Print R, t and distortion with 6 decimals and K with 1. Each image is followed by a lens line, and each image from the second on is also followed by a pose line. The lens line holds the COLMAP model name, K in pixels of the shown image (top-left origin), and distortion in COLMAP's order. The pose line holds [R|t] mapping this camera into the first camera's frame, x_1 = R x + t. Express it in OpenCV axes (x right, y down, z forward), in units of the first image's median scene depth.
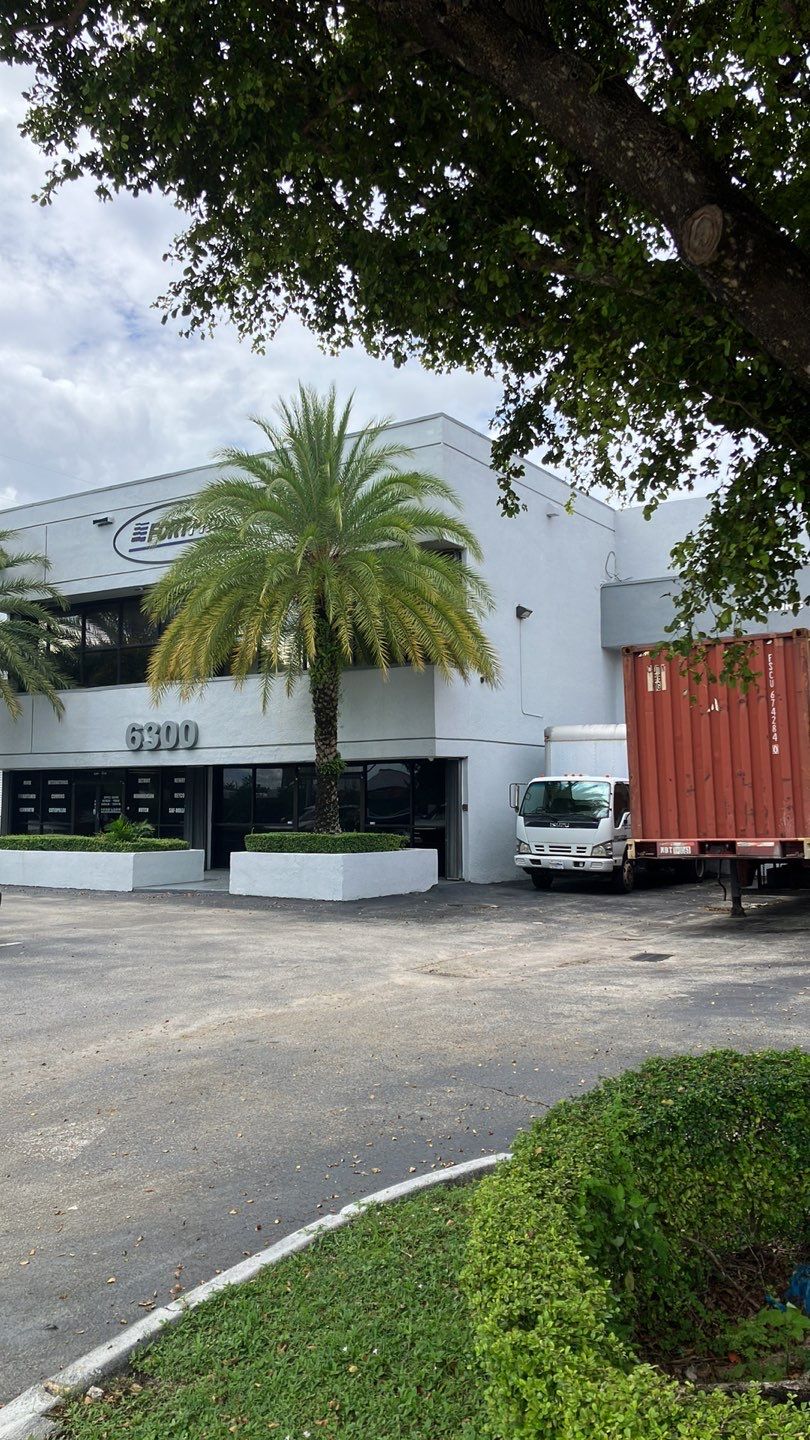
lens RADIAL K [[1109.1, 0, 407.7], [0, 1109.1, 703.0], [0, 0, 1]] dist [0.067499, -0.093744]
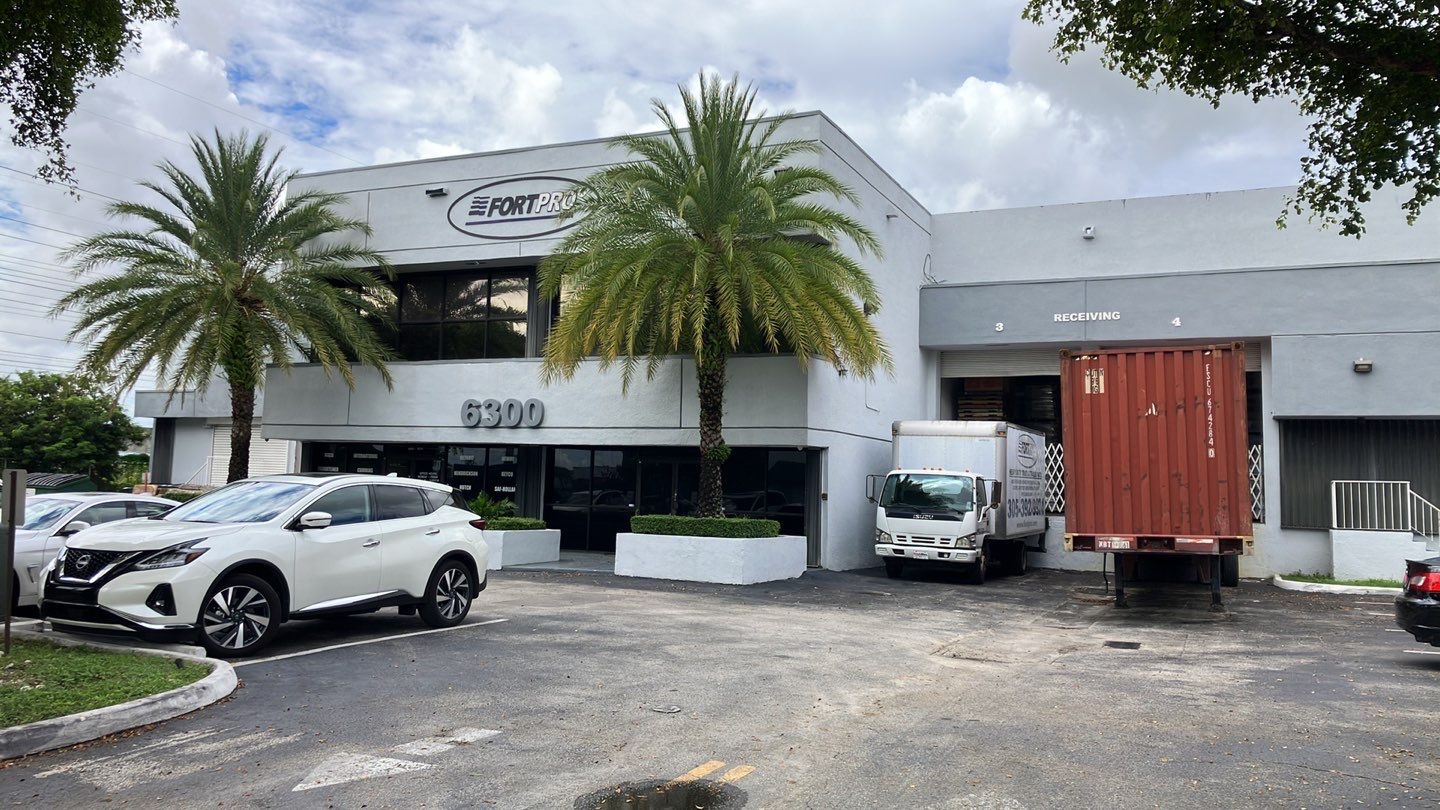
lens RADIAL K [[1102.1, 0, 716.6], [0, 1102.1, 387.1], [0, 0, 1]] dist [0.072643, -0.181760]
pose [[0.989826, 0.046172, 0.134580, -0.214243], [-0.045703, 0.998933, -0.006572, 0.005006], [-0.134740, 0.000354, 0.990881, 0.003154]]
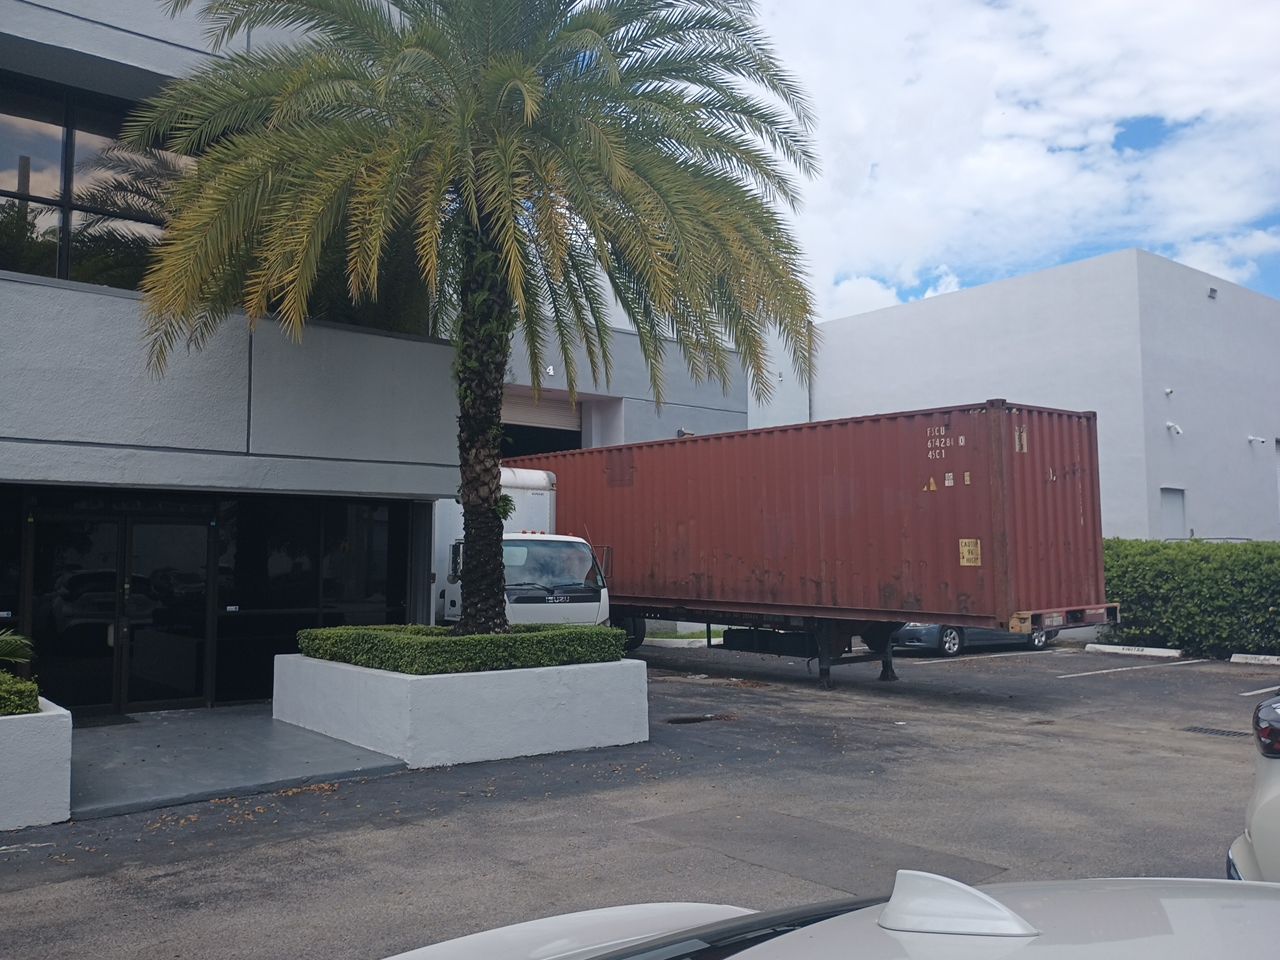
lens RADIAL K [[1082.2, 0, 646.0], [0, 1082.2, 480.1], [0, 0, 1]] dist [0.063819, -0.089736]
pose [[0.320369, 0.072860, 0.944487, -0.577723], [-0.085787, 0.995172, -0.047671, 0.065057], [-0.943400, -0.065753, 0.325073, 0.781324]]
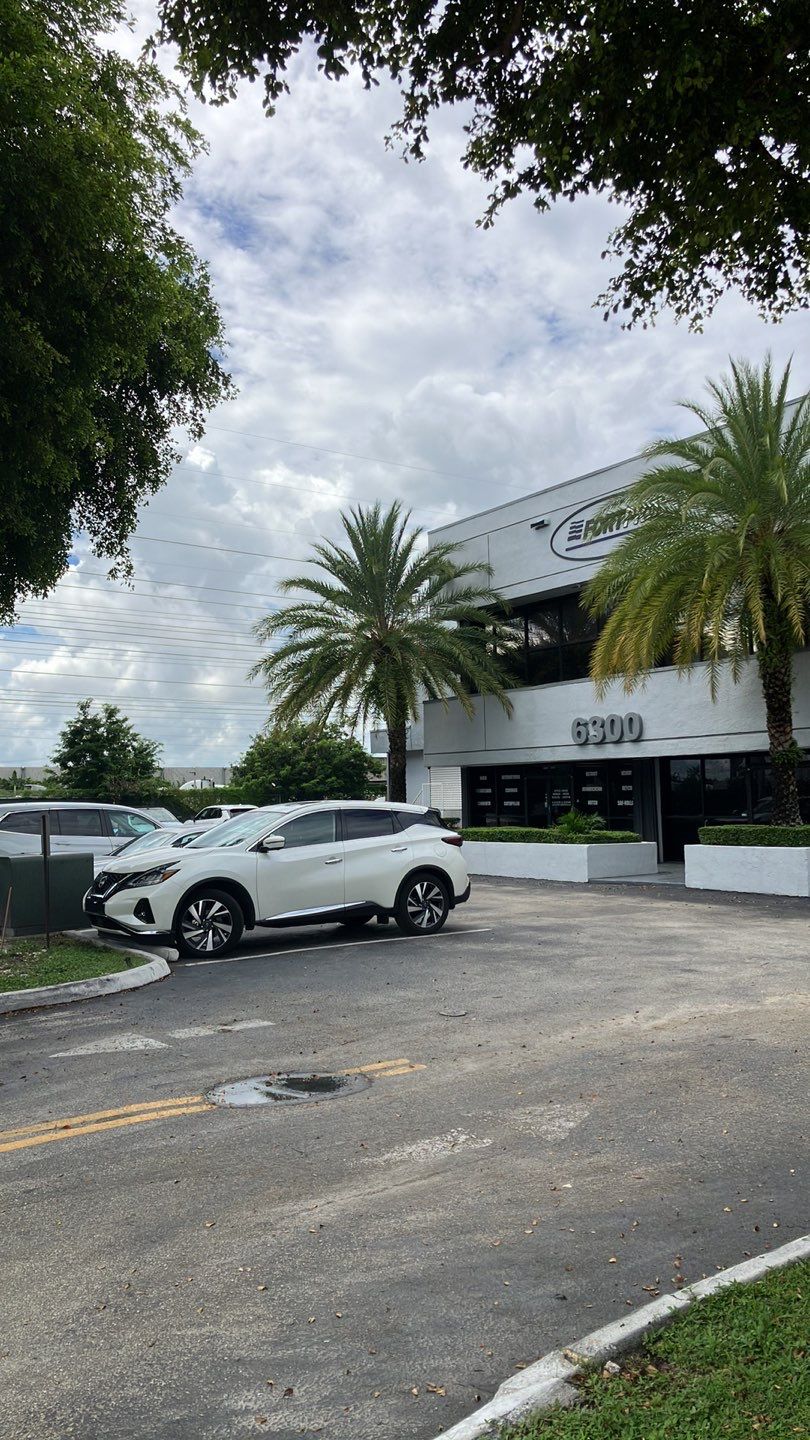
lens RADIAL K [[1109.1, 0, 407.7], [0, 1109.1, 703.0], [0, 0, 1]] dist [0.067499, -0.093744]
pose [[0.923841, -0.049087, -0.379616, -0.004743], [0.051568, 0.998663, -0.003636, 0.000015], [0.379287, -0.016217, 0.925137, -0.002123]]
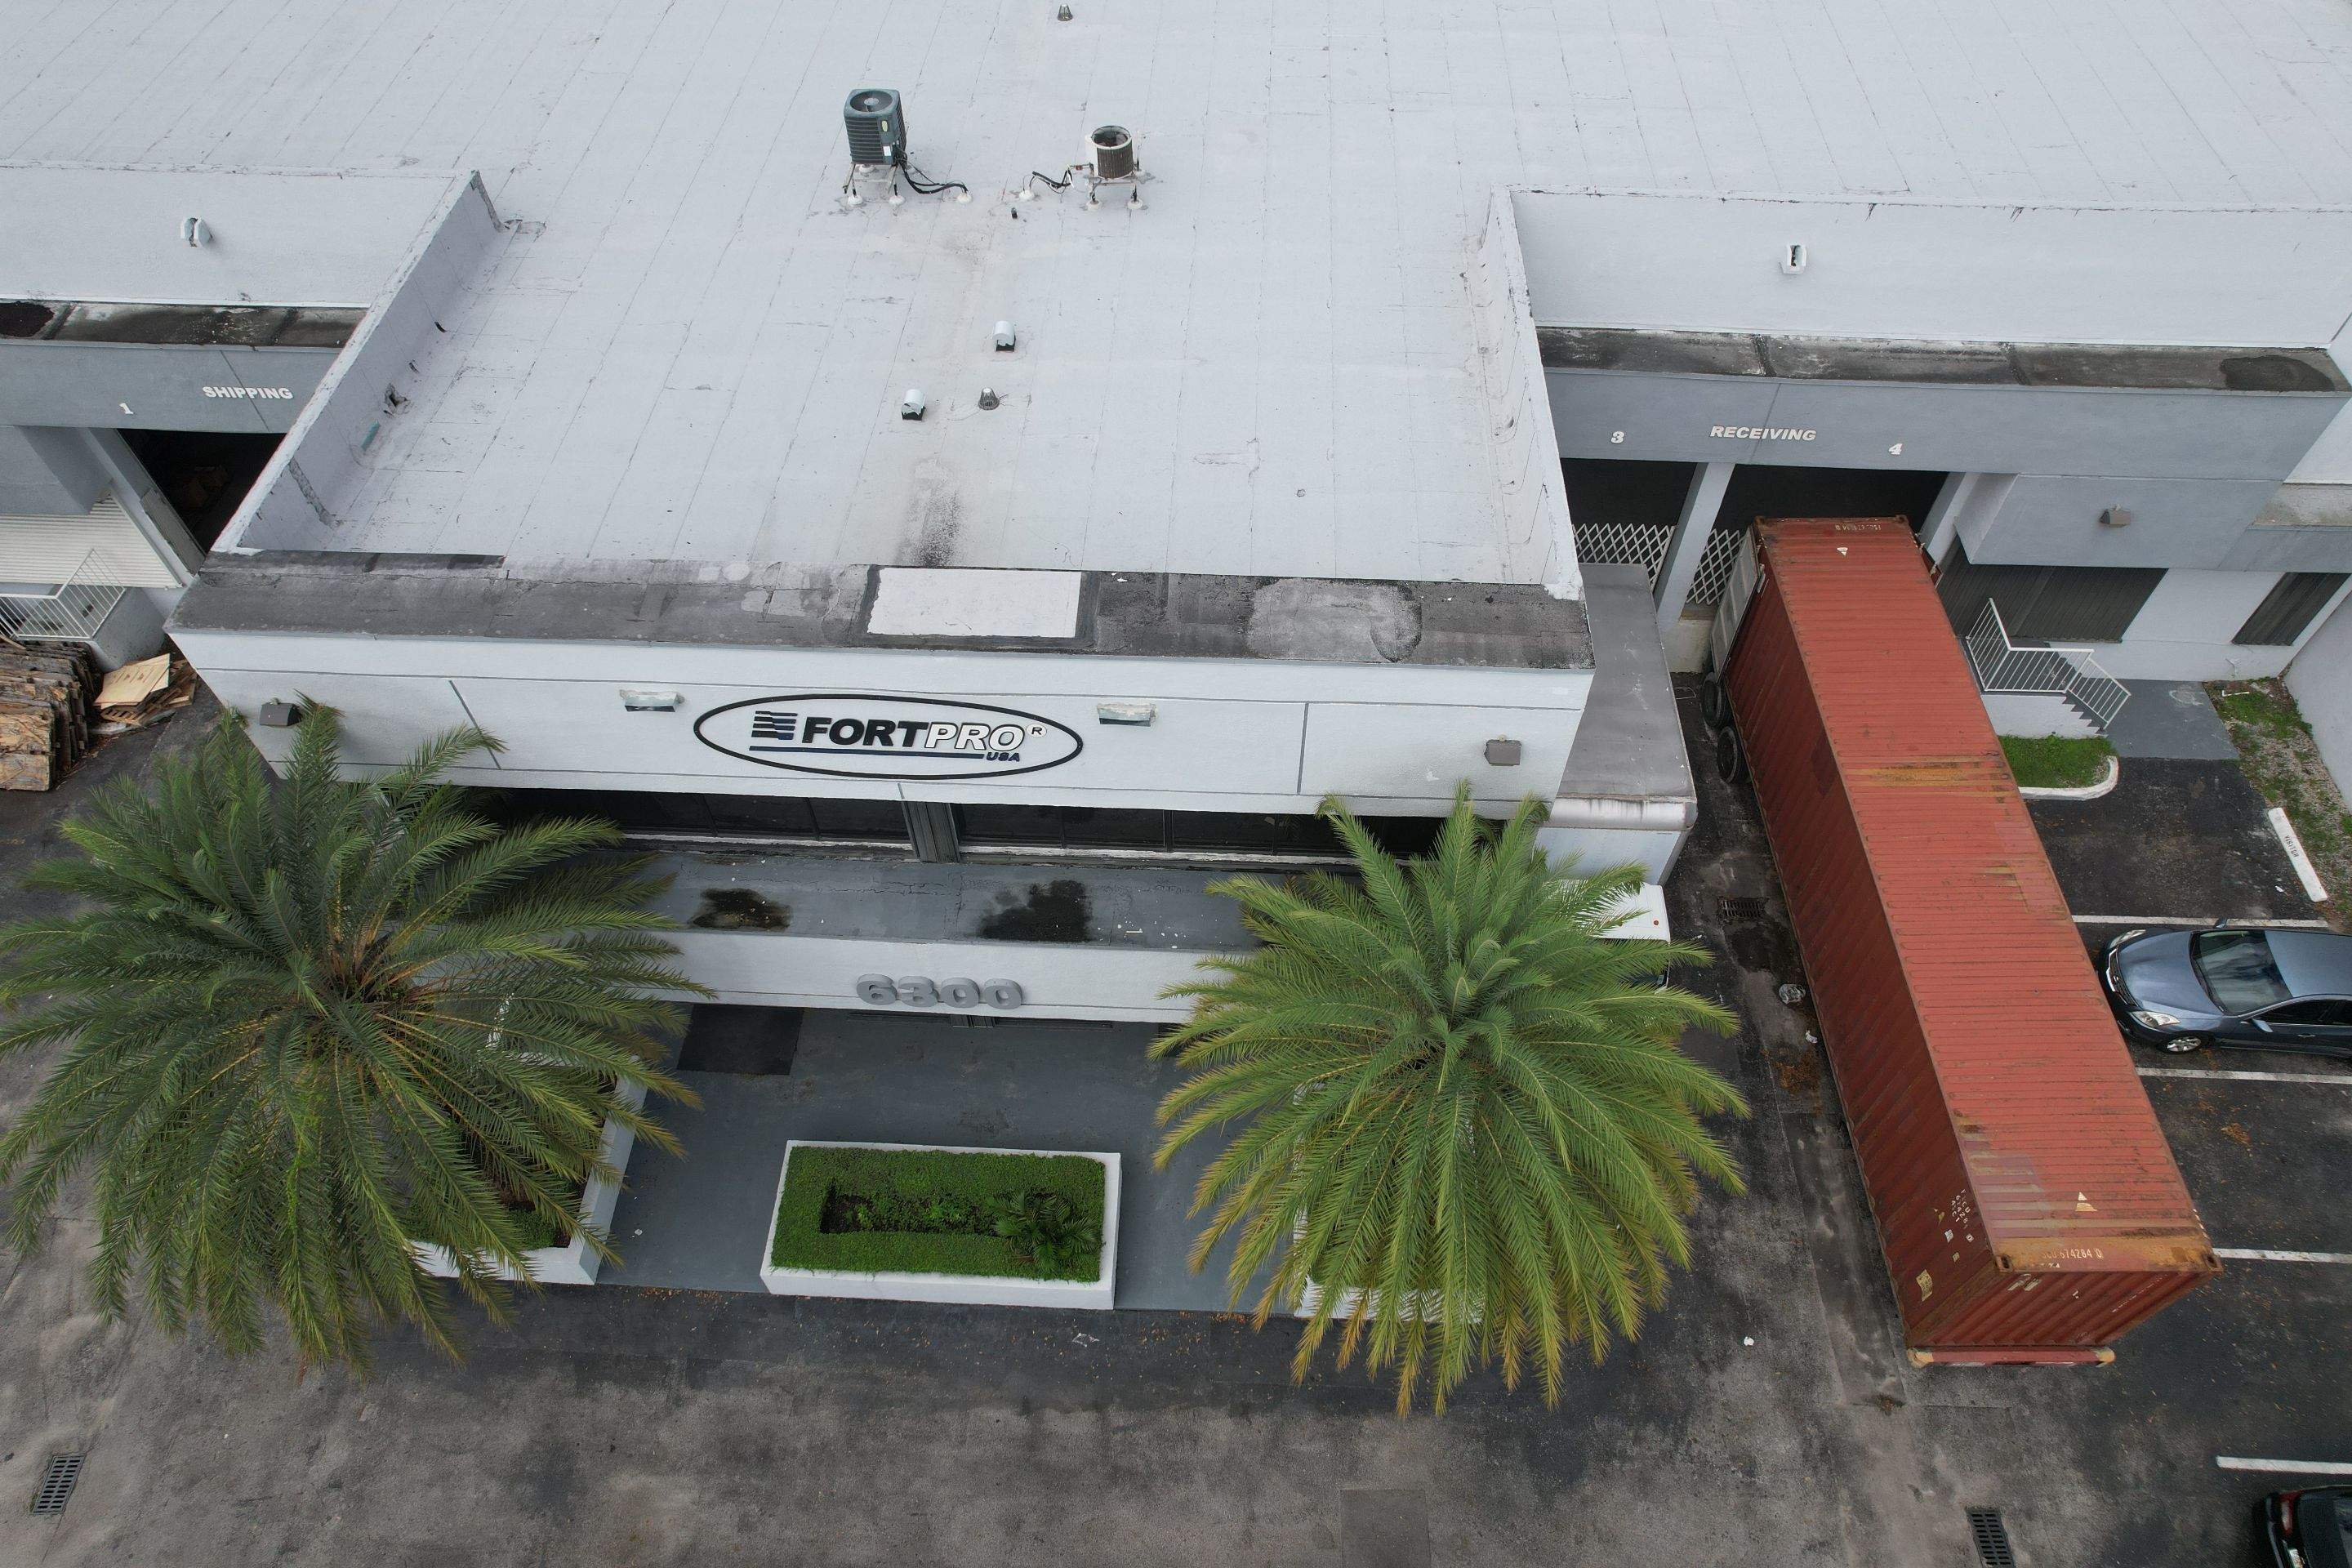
lens RADIAL K [[1520.6, 0, 1170.9], [0, 1520.6, 786.4], [0, 0, 1]] dist [-0.076862, 0.069518]
pose [[0.865648, -0.385760, 0.319127, -0.418922], [-0.051526, 0.565392, 0.823212, -0.888244], [-0.497994, -0.729055, 0.469554, 0.844455]]
